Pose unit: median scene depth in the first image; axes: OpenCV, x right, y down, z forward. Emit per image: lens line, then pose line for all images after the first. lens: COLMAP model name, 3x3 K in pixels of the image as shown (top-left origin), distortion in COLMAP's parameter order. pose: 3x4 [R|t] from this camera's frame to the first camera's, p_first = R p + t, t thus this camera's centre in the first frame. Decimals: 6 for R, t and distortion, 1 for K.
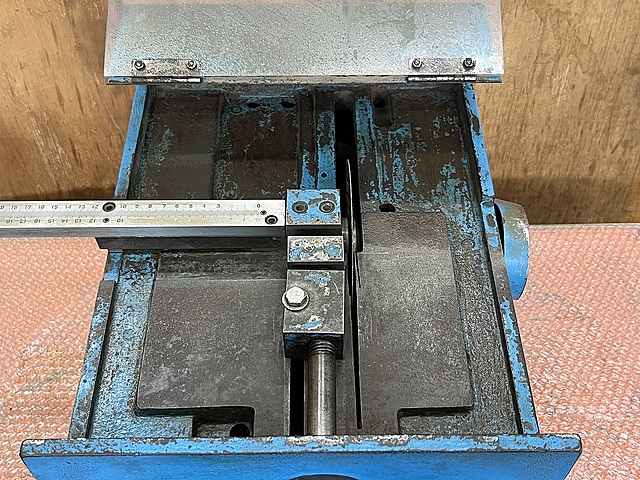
lens RADIAL K [[736.1, 0, 317.5], [0, 736.1, 239.2], [0, 0, 1]] dist [0.016241, 0.000000]
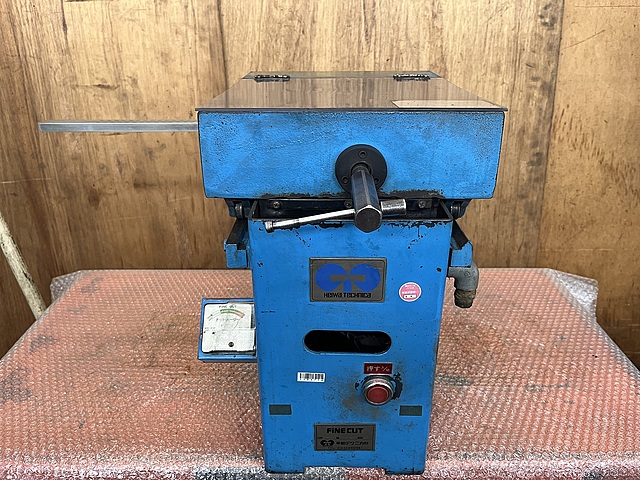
lens RADIAL K [[488.0, 0, 318.6], [0, 488.0, 241.4], [0, 0, 1]] dist [0.003363, -0.000170]
pose [[0.999805, -0.000012, -0.019723, -0.035751], [-0.009050, 0.888221, -0.459326, 0.525596], [0.017524, 0.459416, 0.888049, 0.022304]]
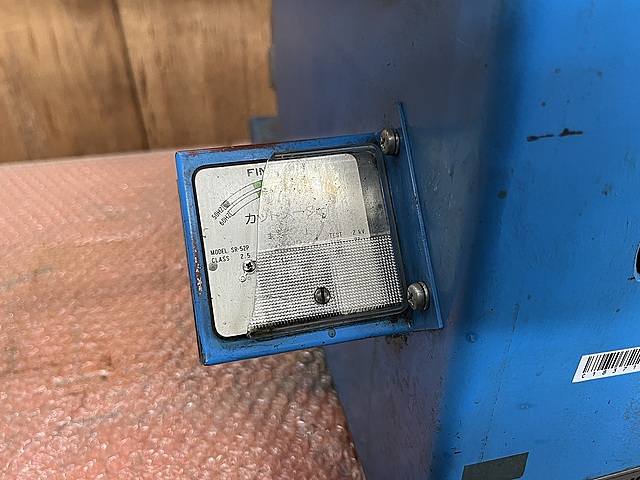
lens RADIAL K [[571.2, 0, 321.9], [0, 571.2, 240.0], [0, 0, 1]] dist [0.013888, 0.002545]
pose [[0.974818, -0.125067, 0.184632, -0.206465], [0.176236, 0.939361, -0.294181, 0.389899], [-0.136643, 0.319311, 0.937747, 0.464736]]
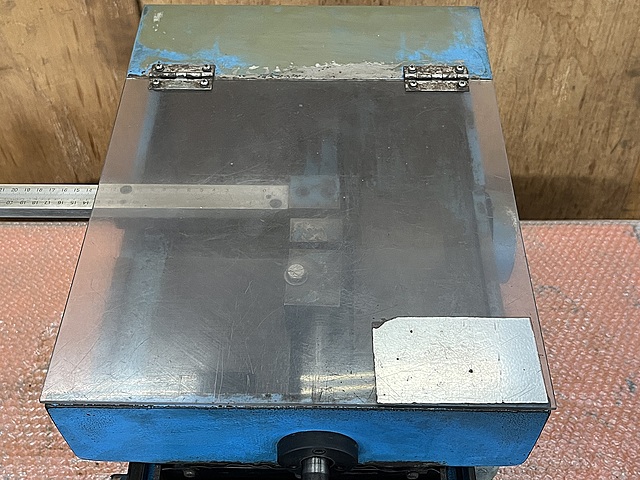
lens RADIAL K [[736.1, 0, 318.3], [0, 736.1, 241.2], [0, 0, 1]] dist [0.016241, 0.000000]
pose [[0.999764, 0.014650, -0.016053, 0.011825], [-0.014659, 0.999892, -0.000422, 0.018616], [0.016045, 0.000657, 0.999871, -0.052431]]
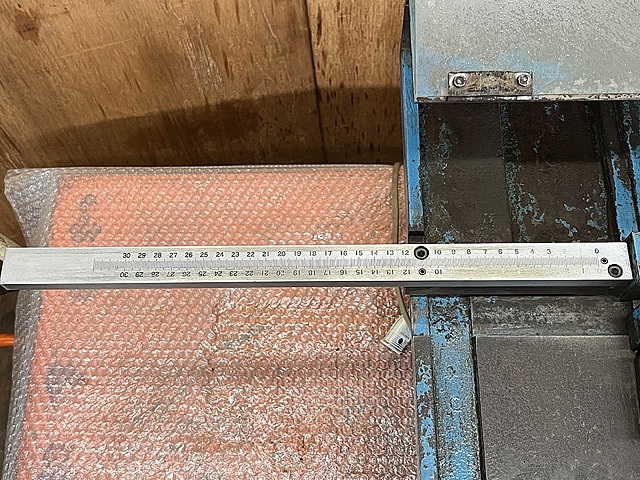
lens RADIAL K [[736.1, 0, 321.2], [0, 736.1, 245.2], [0, 0, 1]] dist [0.016241, 0.000000]
pose [[0.999295, 0.001524, -0.037523, -0.243873], [0.008140, 0.966636, 0.256024, -0.181925], [0.036661, -0.256149, 0.965942, 0.109407]]
